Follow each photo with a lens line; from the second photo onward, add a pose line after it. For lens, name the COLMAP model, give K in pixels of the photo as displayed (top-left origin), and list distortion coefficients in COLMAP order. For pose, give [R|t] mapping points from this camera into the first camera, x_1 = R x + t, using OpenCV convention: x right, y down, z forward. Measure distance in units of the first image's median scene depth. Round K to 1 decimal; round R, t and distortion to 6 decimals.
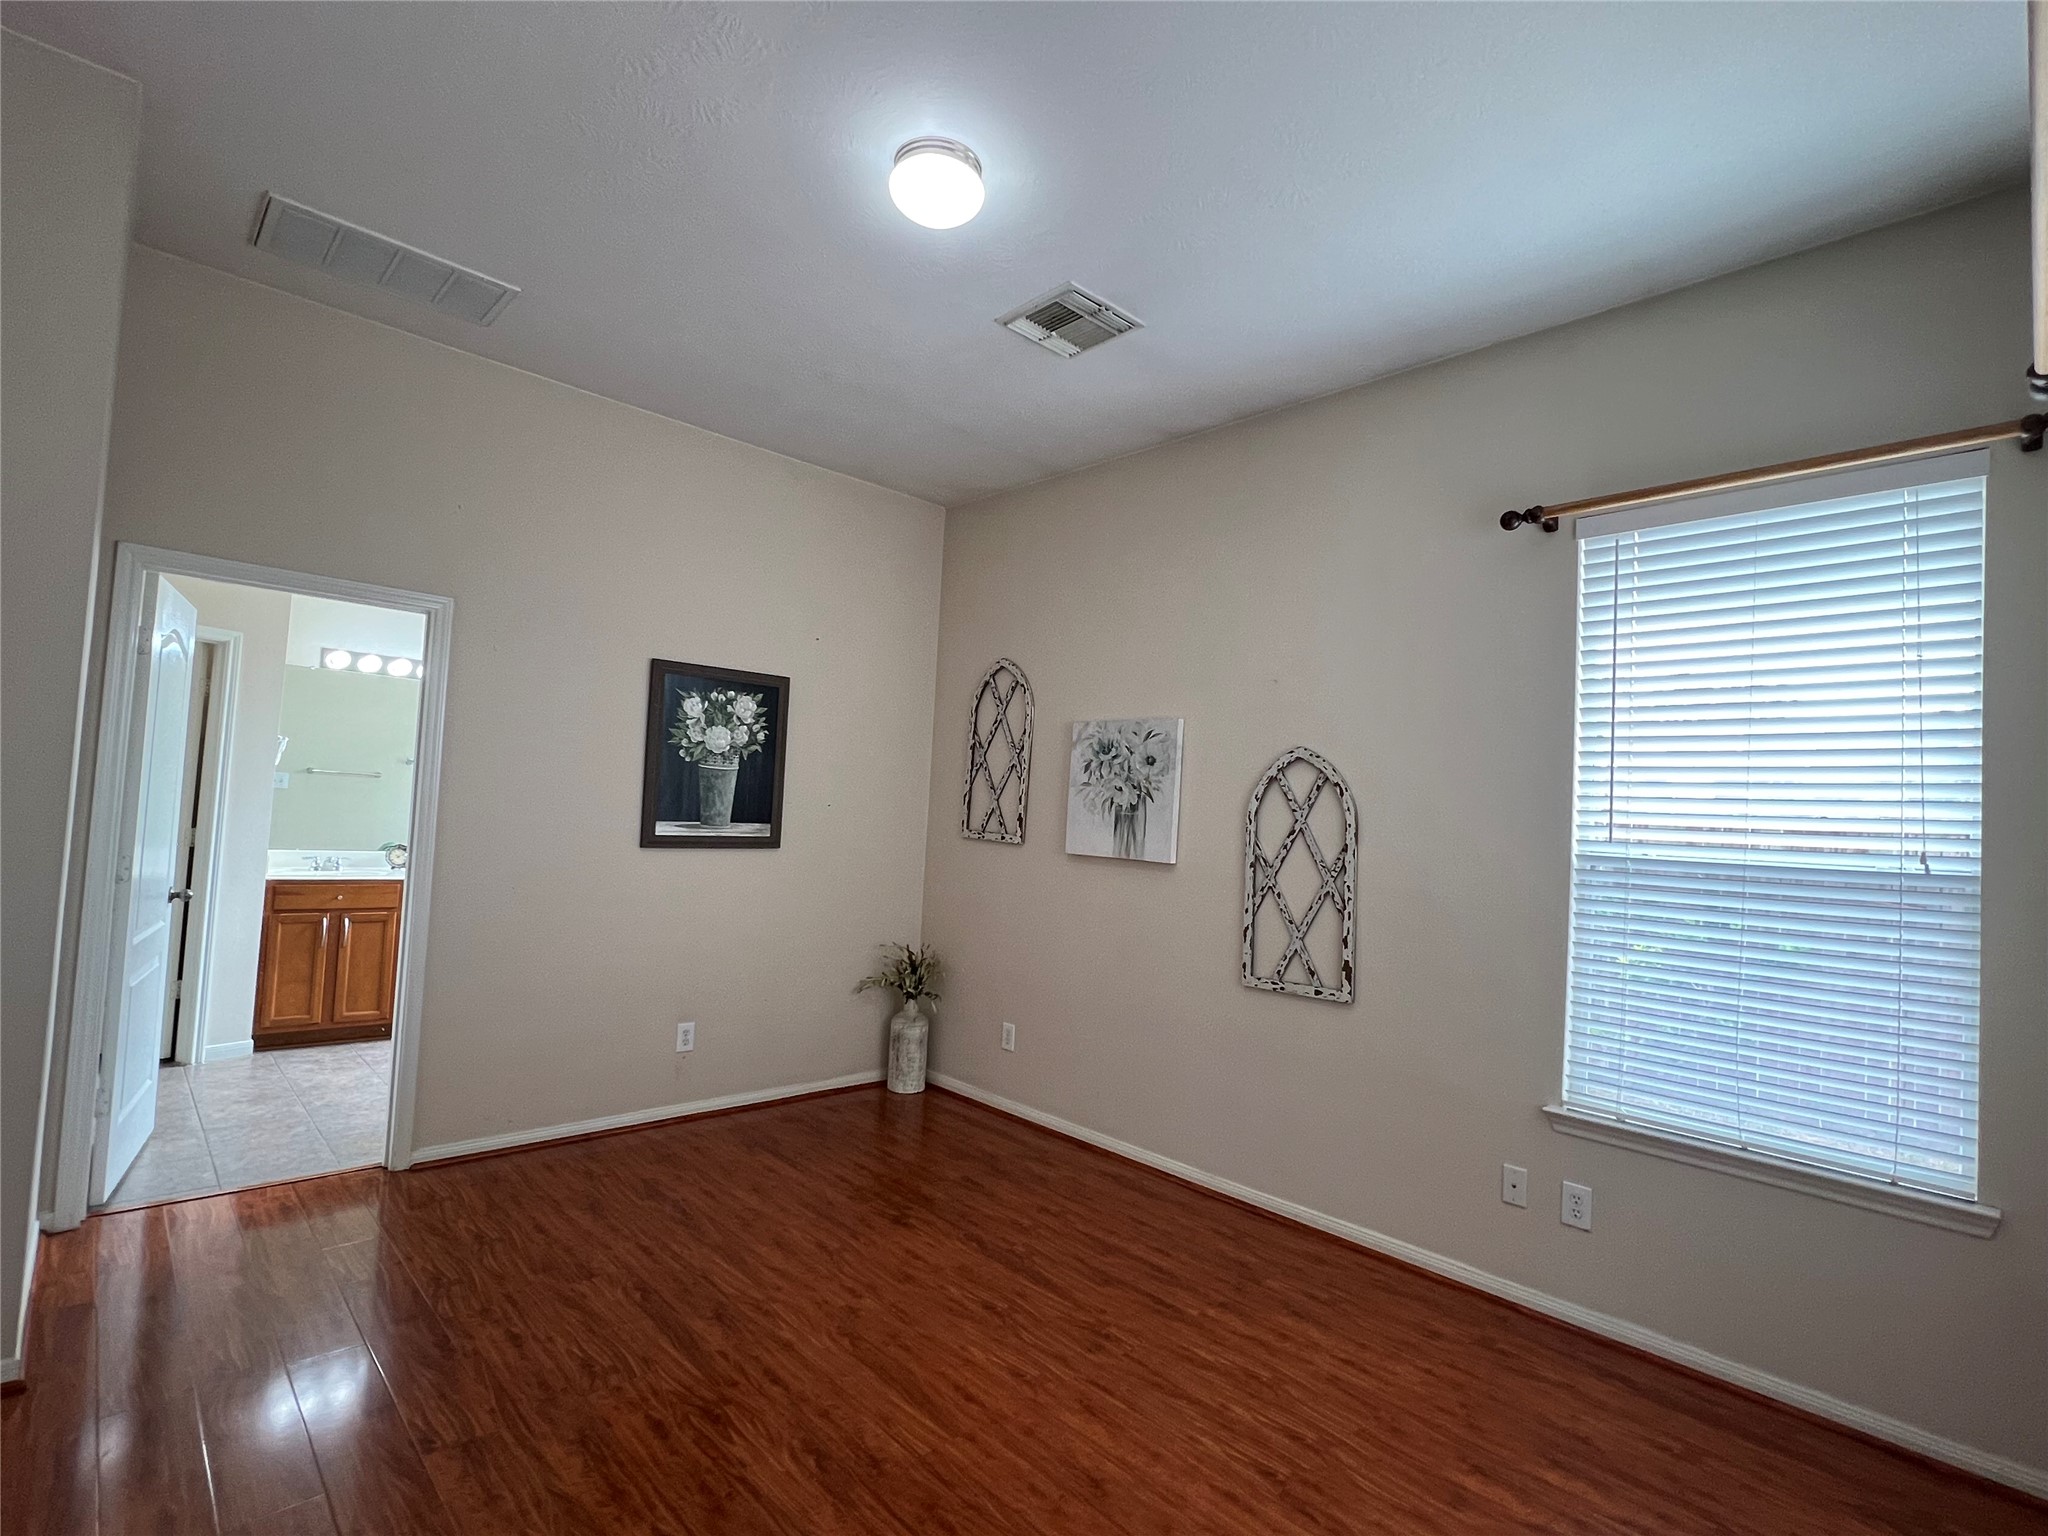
lens RADIAL K [[978.6, 0, 1019.6], [0, 978.6, 773.6], [0, 0, 1]] dist [-0.003338, 0.001592]
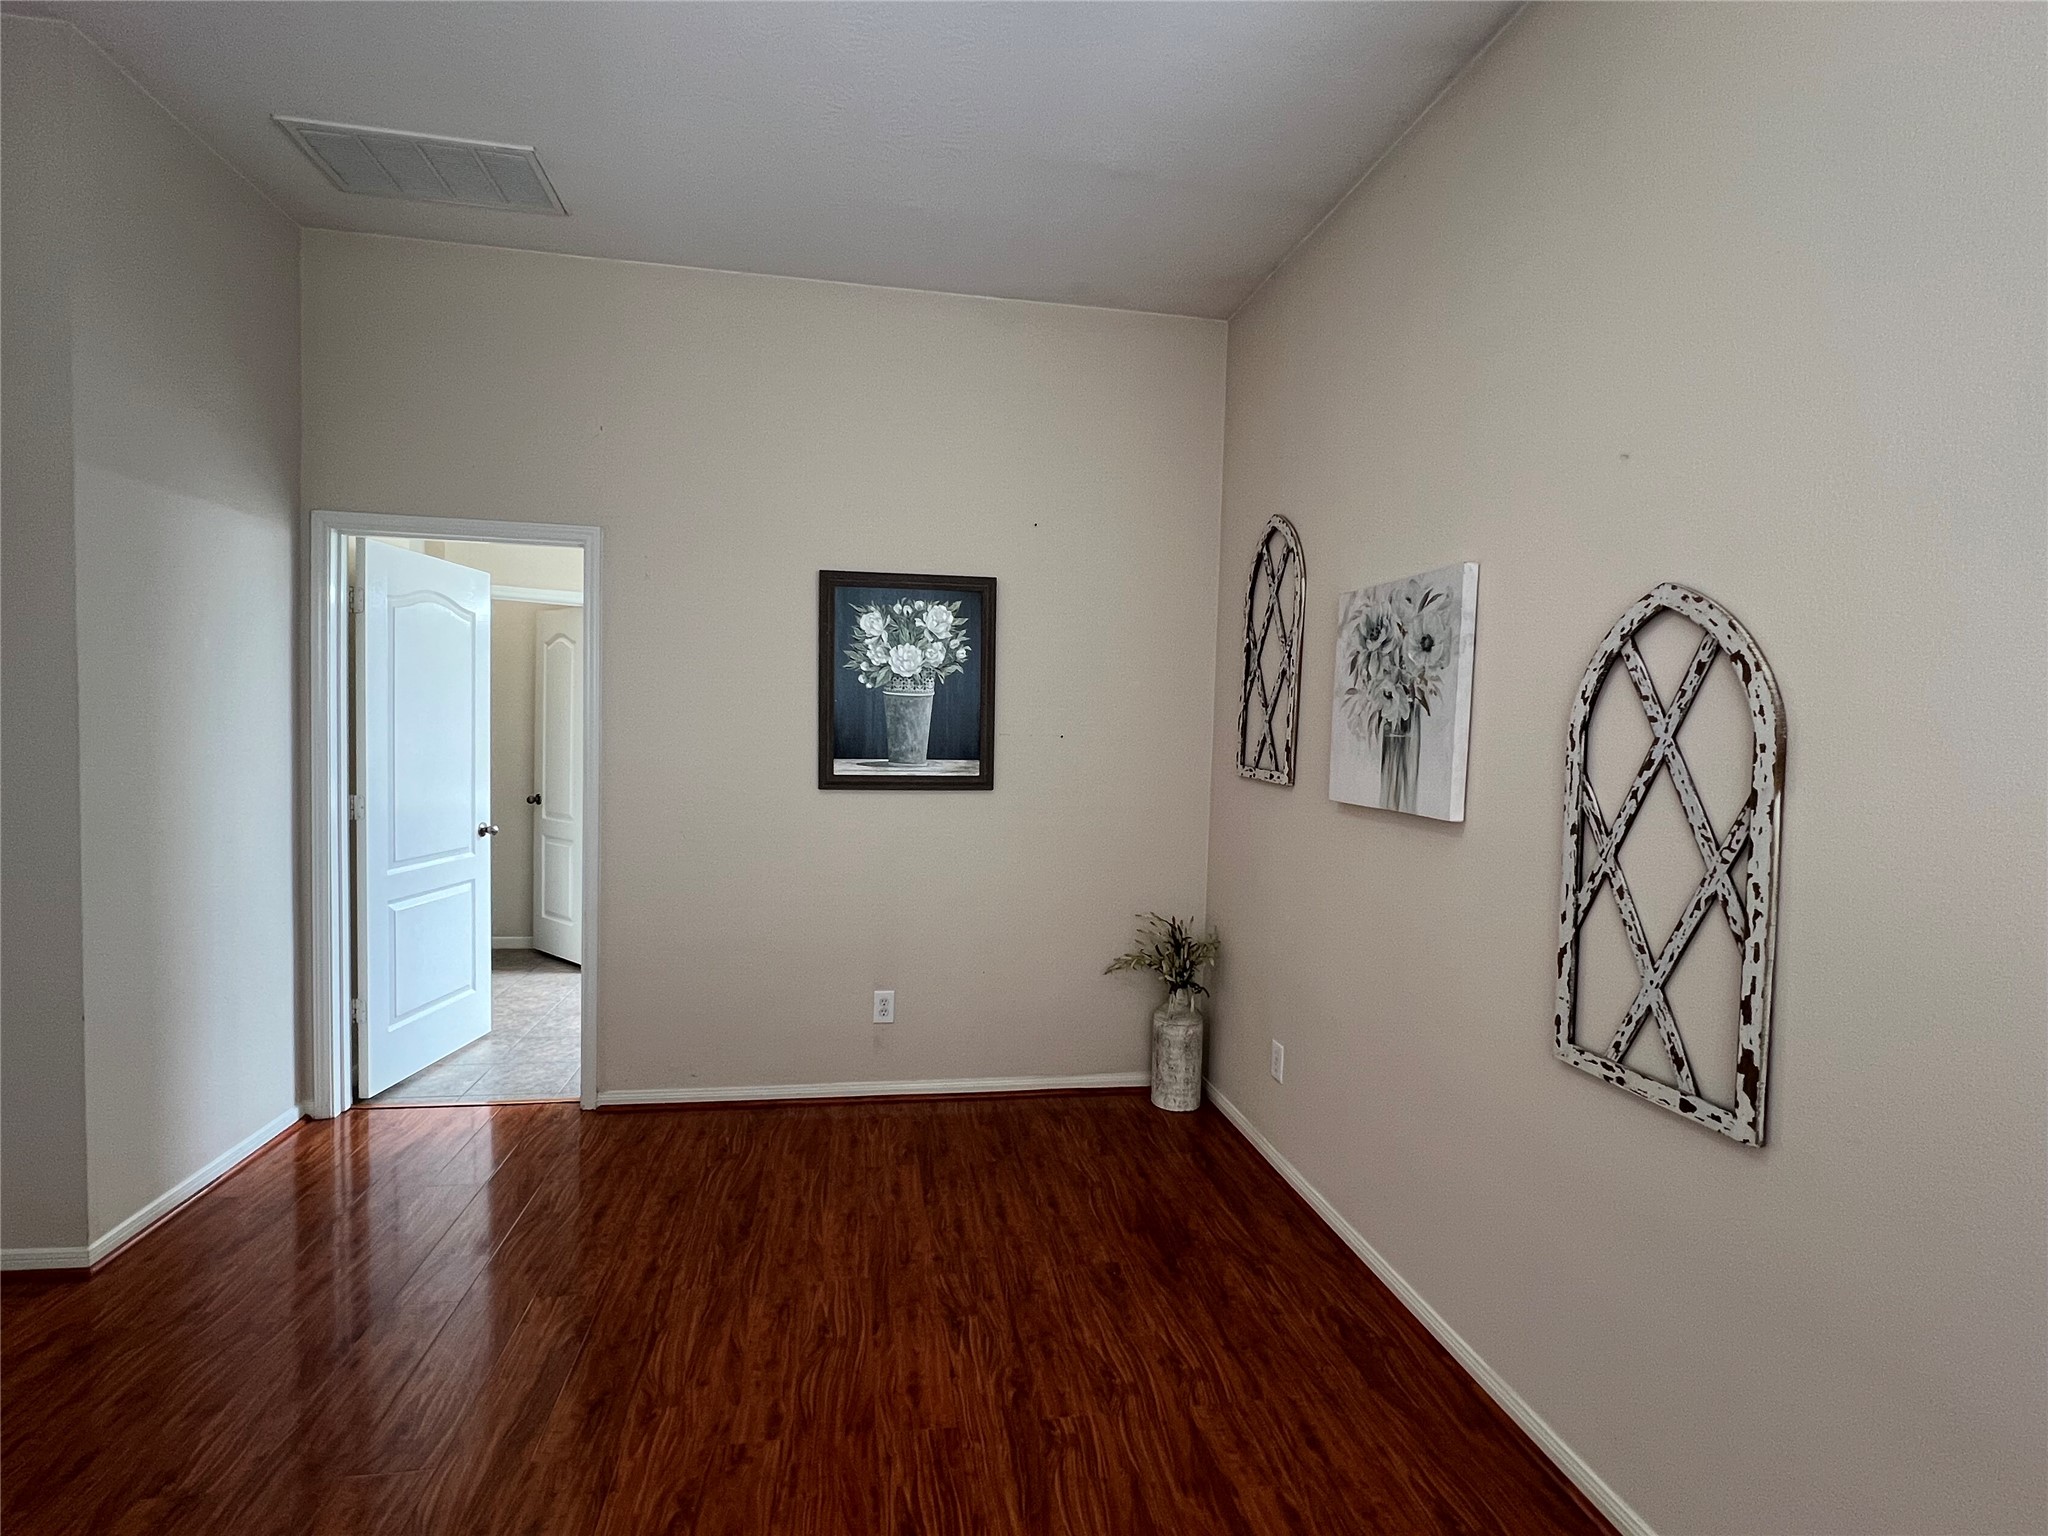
lens RADIAL K [[978.6, 0, 1022.8], [0, 978.6, 774.0], [0, 0, 1]] dist [-0.003338, 0.001592]
pose [[0.829289, -0.004519, -0.558801, 0.263661], [0.040538, 0.997819, 0.052092, 0.024440], [0.557347, -0.065852, 0.827664, 0.387860]]
